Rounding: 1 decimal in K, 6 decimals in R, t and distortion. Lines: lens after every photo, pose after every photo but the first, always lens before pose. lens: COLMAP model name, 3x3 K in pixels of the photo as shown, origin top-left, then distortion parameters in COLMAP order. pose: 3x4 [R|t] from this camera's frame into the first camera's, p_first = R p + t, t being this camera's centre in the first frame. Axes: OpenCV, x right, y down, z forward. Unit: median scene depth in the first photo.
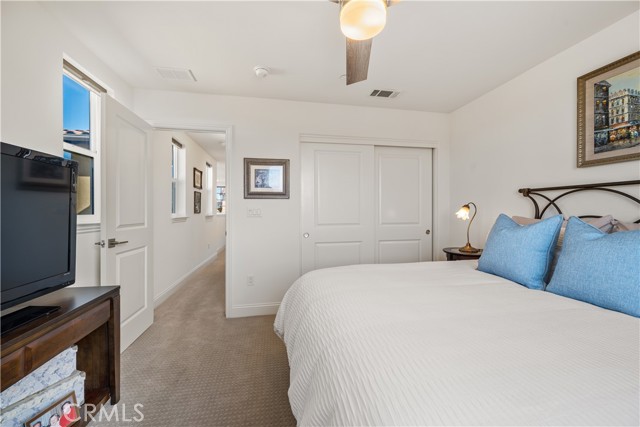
lens RADIAL K [[249.6, 0, 320.8], [0, 249.6, 212.9], [0, 0, 1]] dist [0.000432, -0.000046]
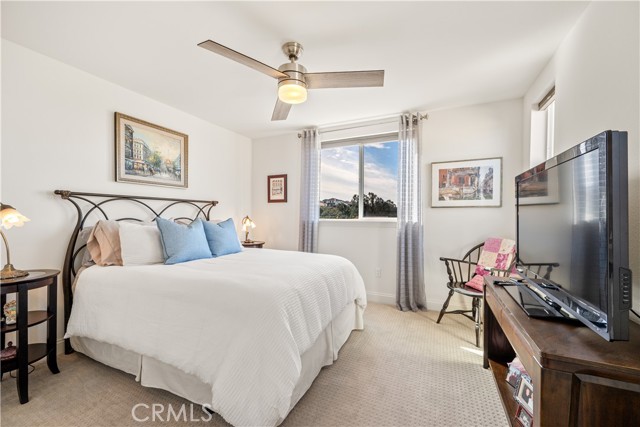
lens RADIAL K [[249.6, 0, 320.8], [0, 249.6, 212.9], [0, 0, 1]] dist [0.000432, -0.000046]
pose [[-0.807438, -0.002905, 0.589945, -0.624550], [-0.000251, 0.999989, 0.004580, -0.022806], [-0.589952, 0.003550, -0.807430, 1.472035]]
